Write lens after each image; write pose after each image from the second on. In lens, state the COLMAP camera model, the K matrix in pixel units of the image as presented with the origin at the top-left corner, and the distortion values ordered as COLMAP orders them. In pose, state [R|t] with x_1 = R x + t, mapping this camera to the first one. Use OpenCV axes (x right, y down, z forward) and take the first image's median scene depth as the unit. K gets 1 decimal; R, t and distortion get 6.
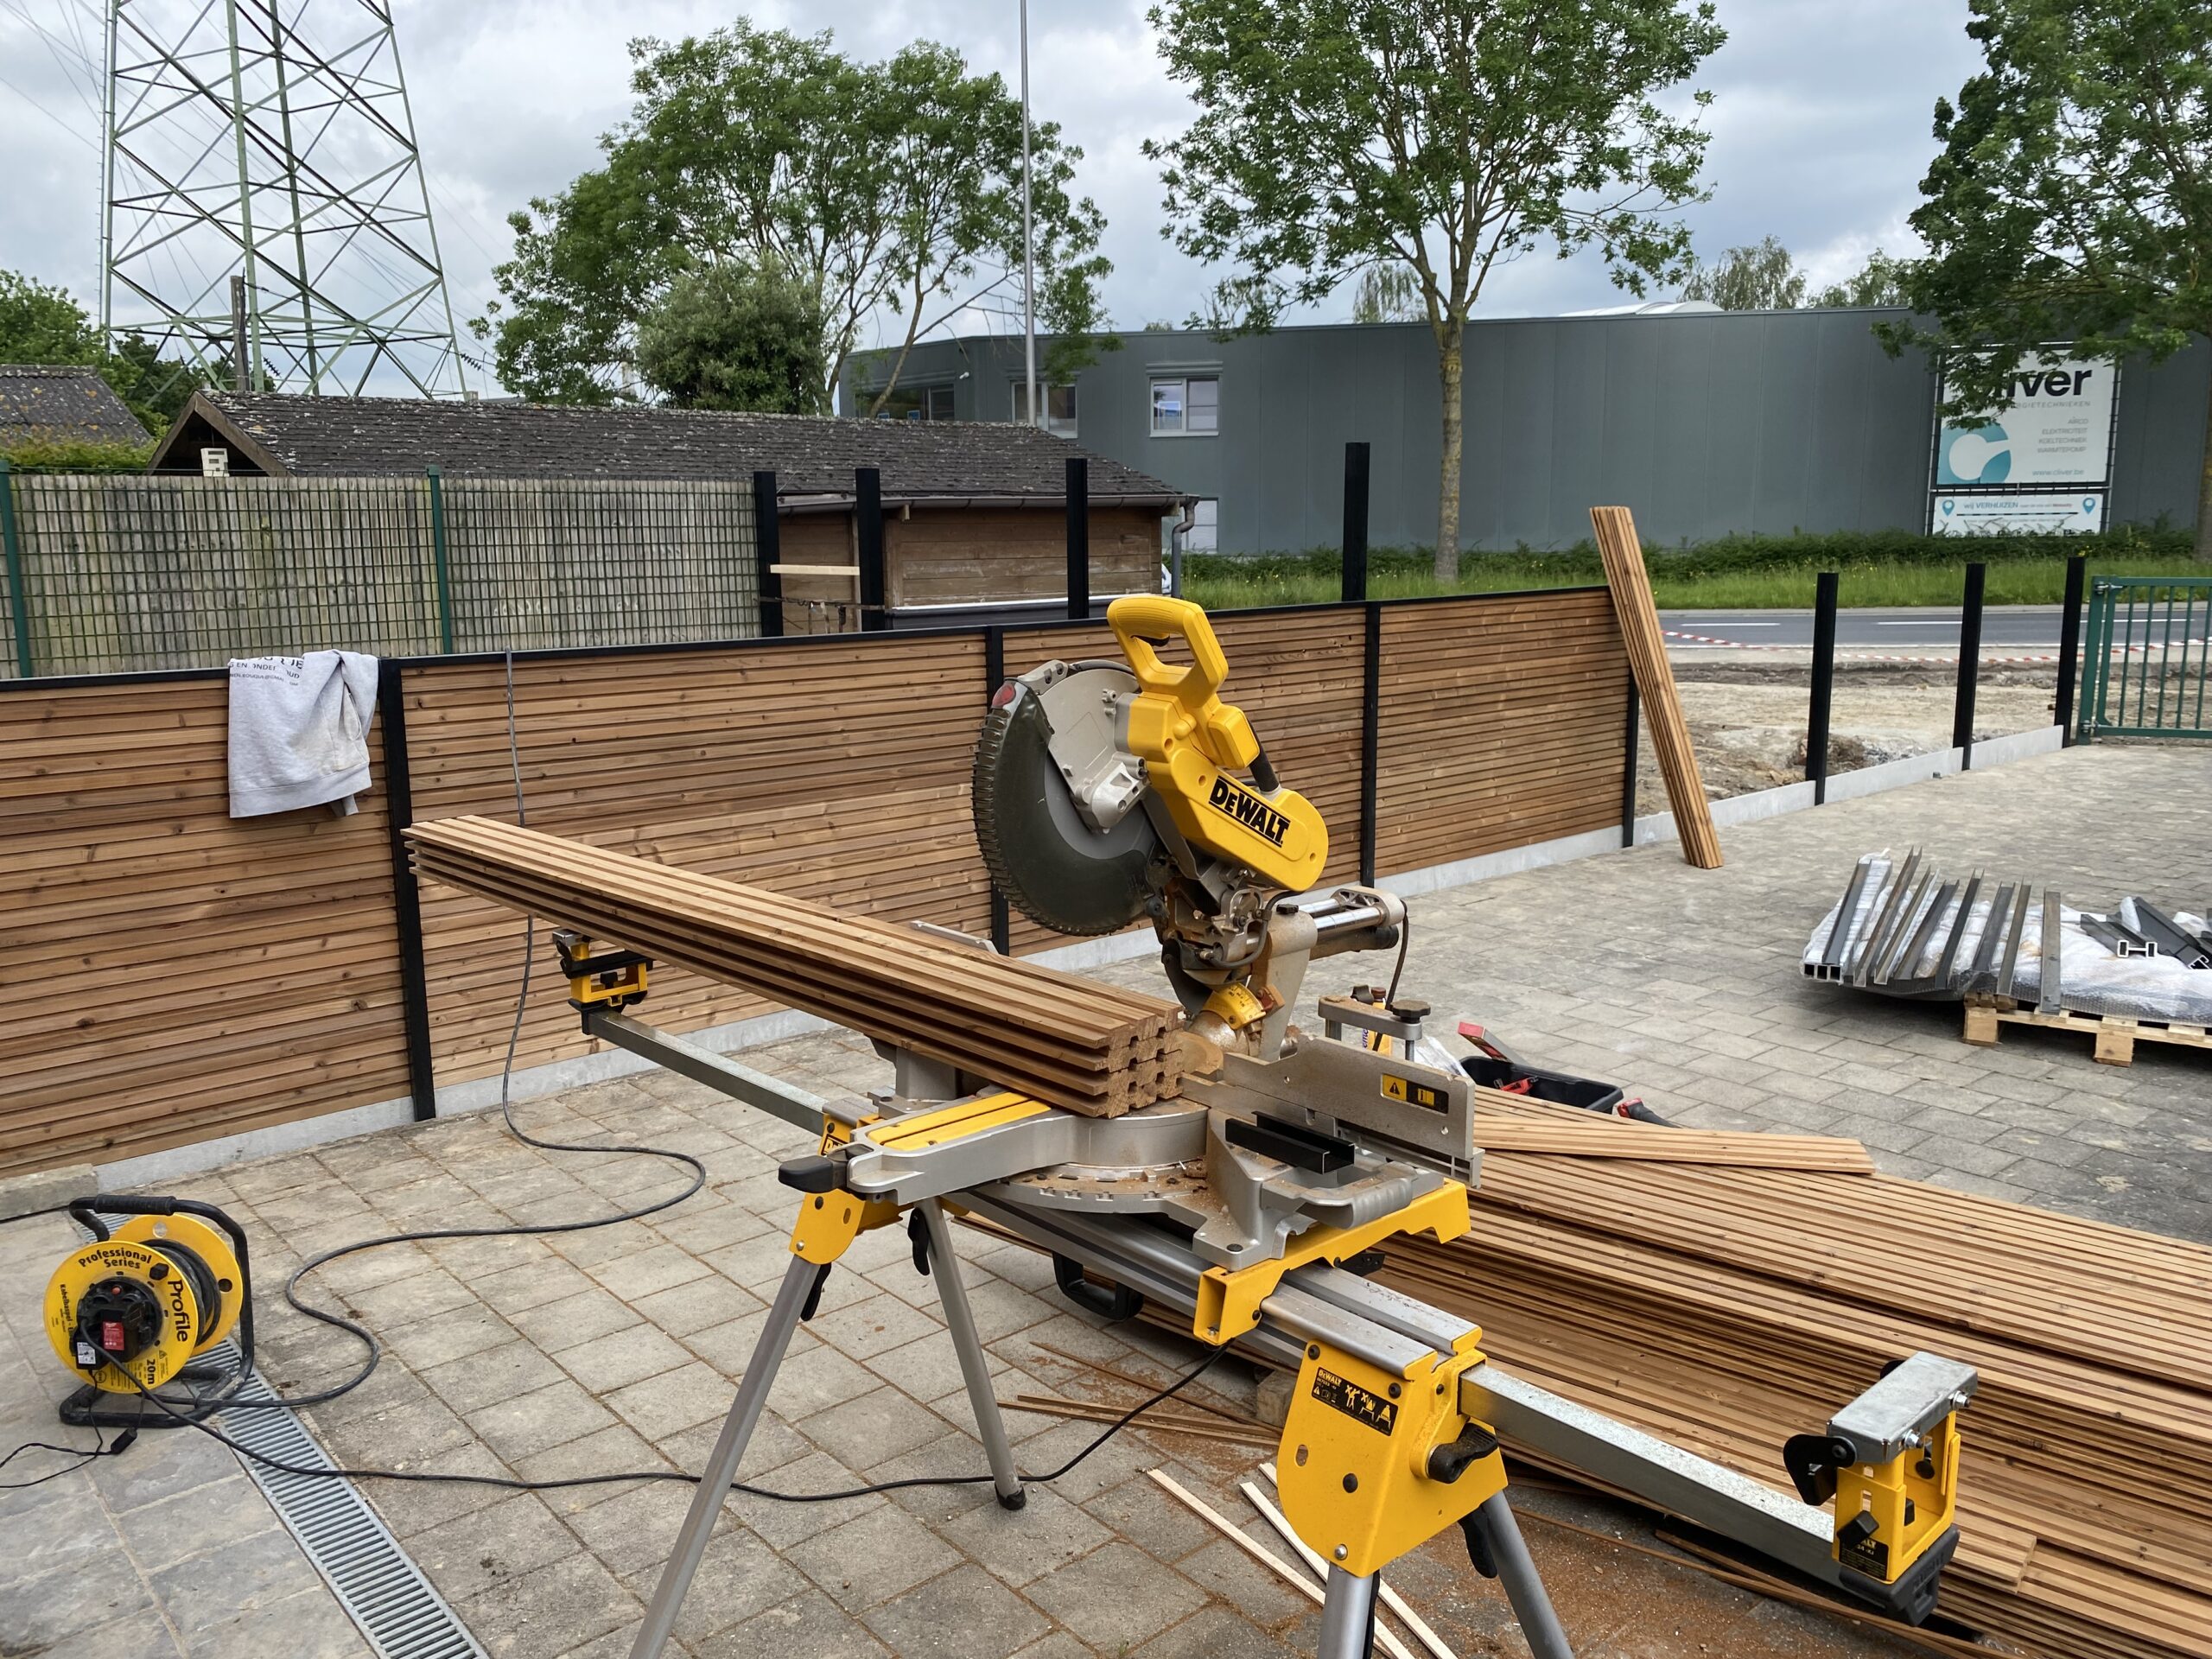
lens RADIAL K [[1690.7, 0, 1139.3], [0, 1690.7, 897.8], [0, 0, 1]] dist [0.101320, -0.198510]
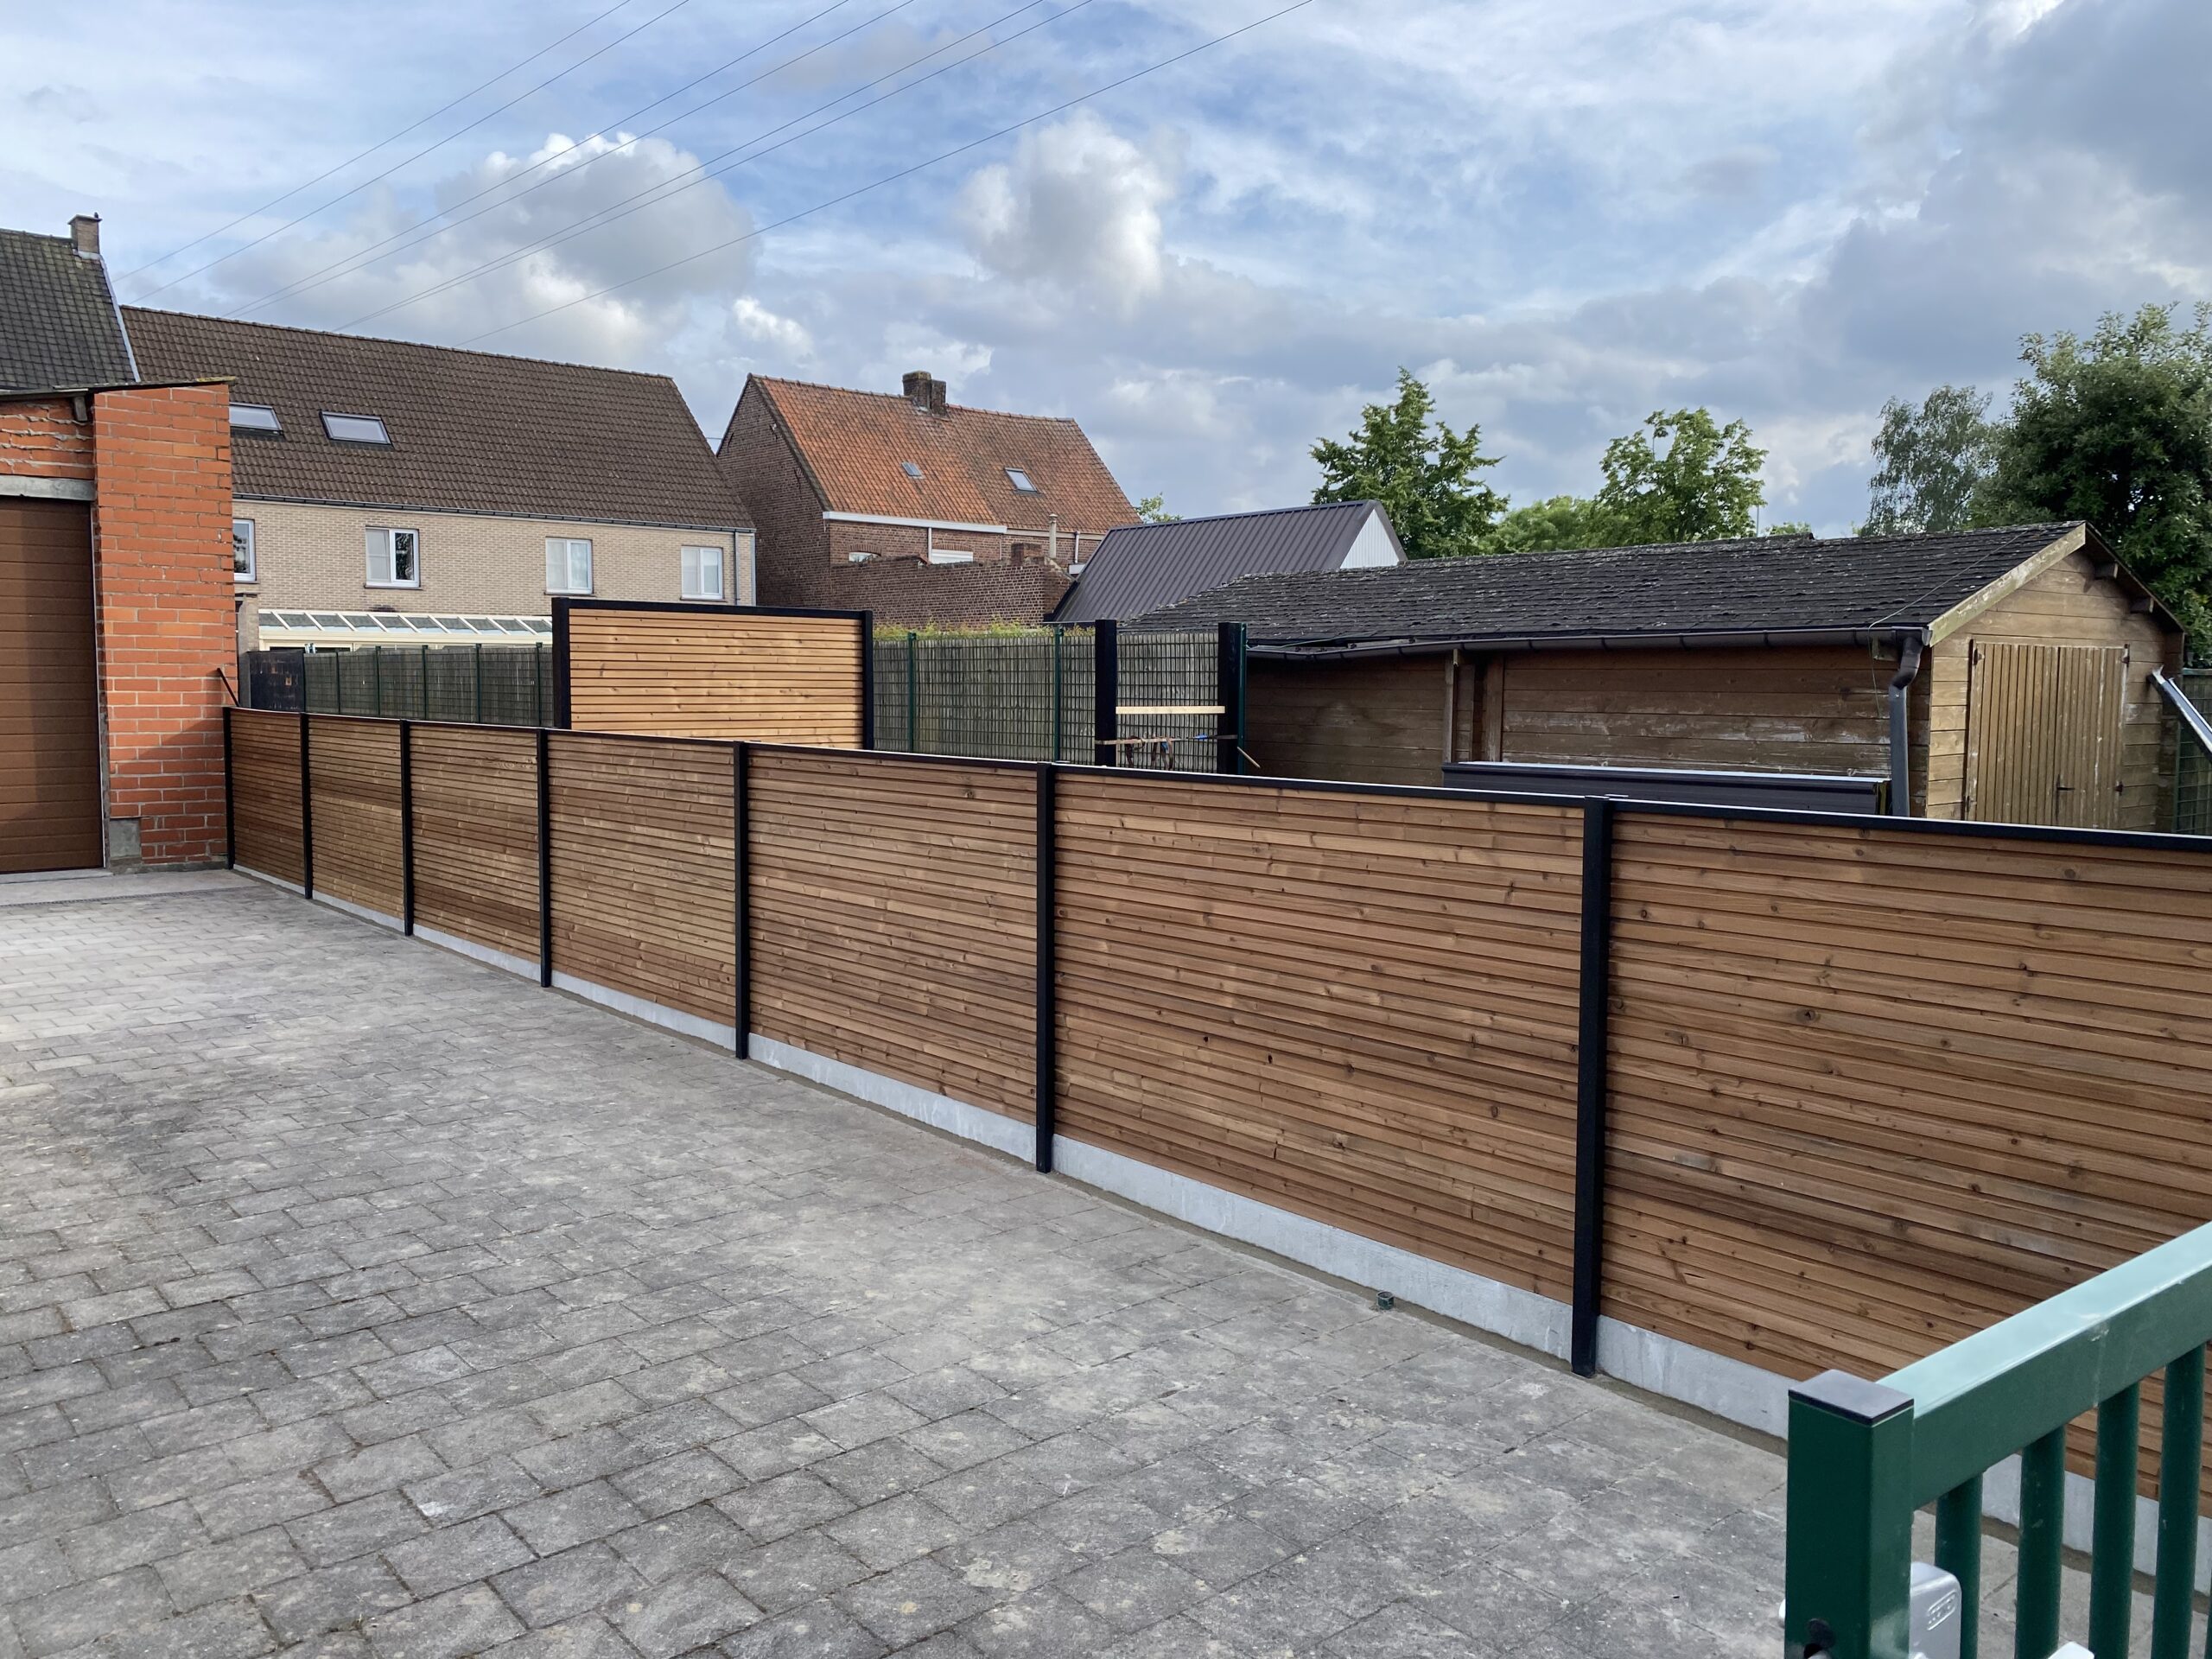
lens RADIAL K [[1676.6, 0, 1099.7], [0, 1676.6, 820.5], [0, 0, 1]] dist [0.002542, 0.014674]
pose [[-0.032485, 0.092329, -0.995199, 0.377684], [-0.221627, 0.970270, 0.097250, -0.093513], [0.974590, 0.223722, -0.011057, 0.422285]]
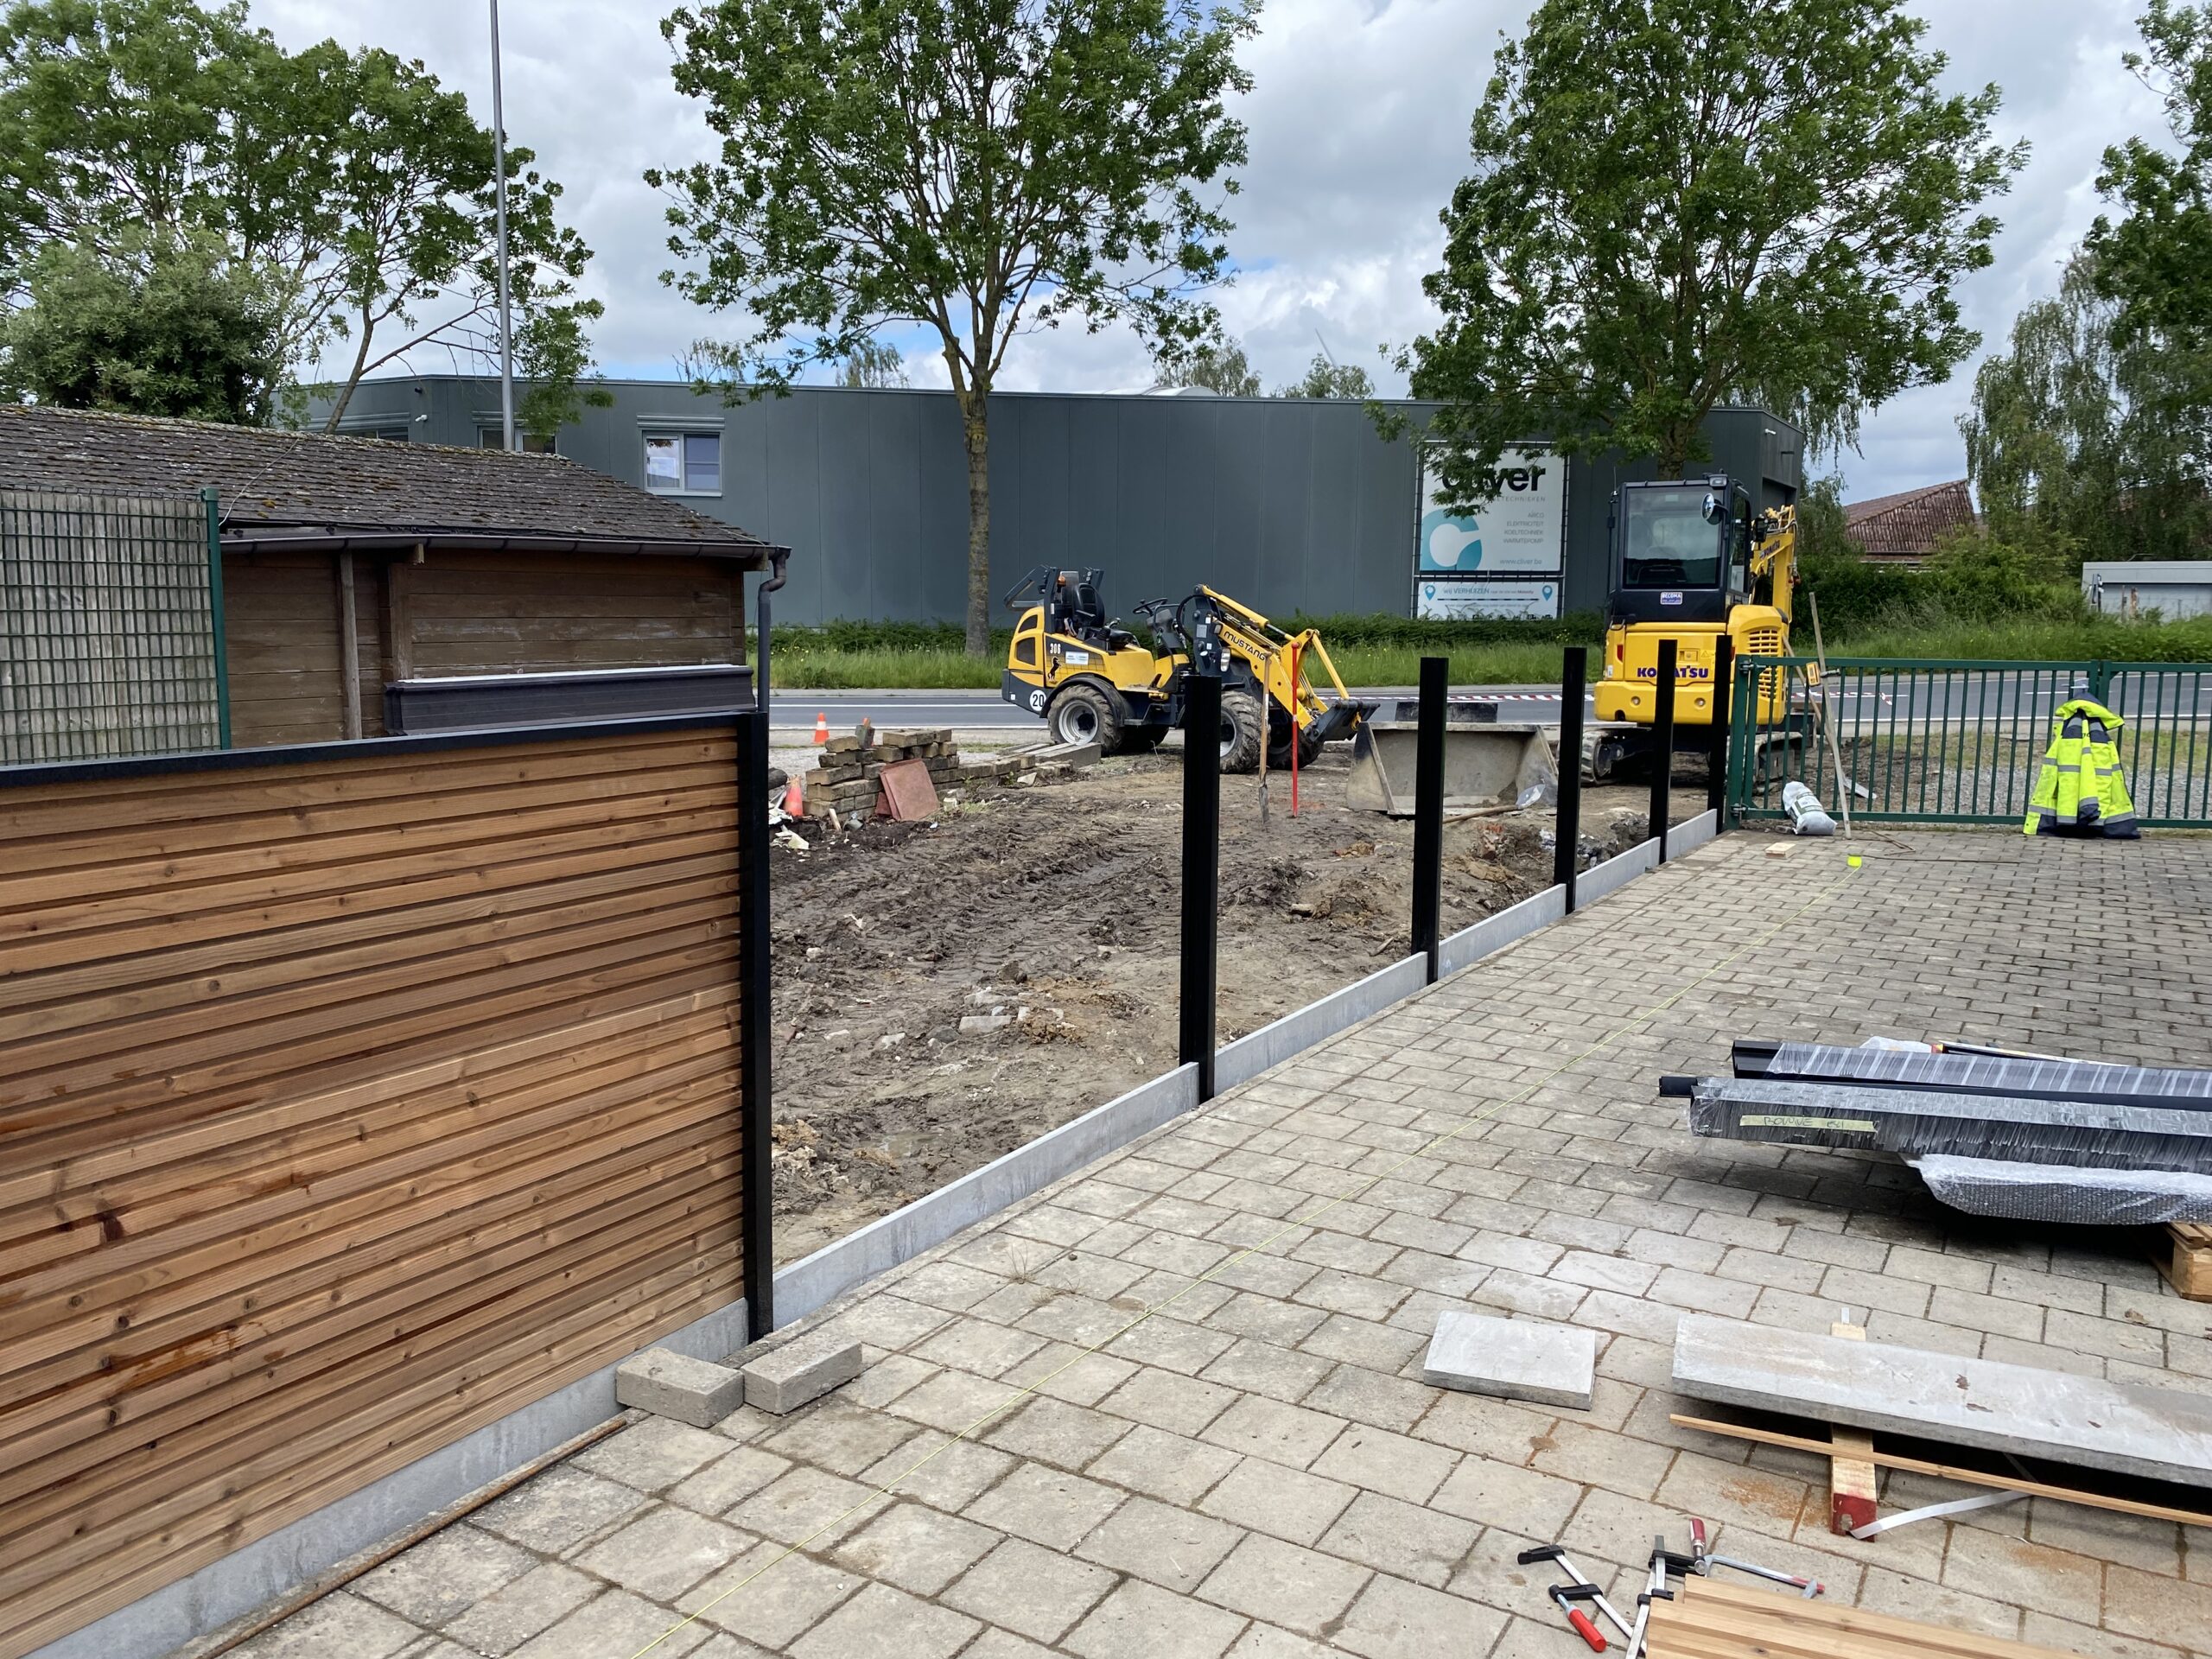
lens RADIAL K [[1676.6, 0, 1099.7], [0, 1676.6, 820.5], [0, 0, 1]] dist [0.002542, 0.014674]
pose [[0.954288, -0.020757, 0.298166, -0.038309], [0.046550, 0.995734, -0.079664, -0.019789], [-0.295241, 0.089902, 0.951184, 0.114979]]
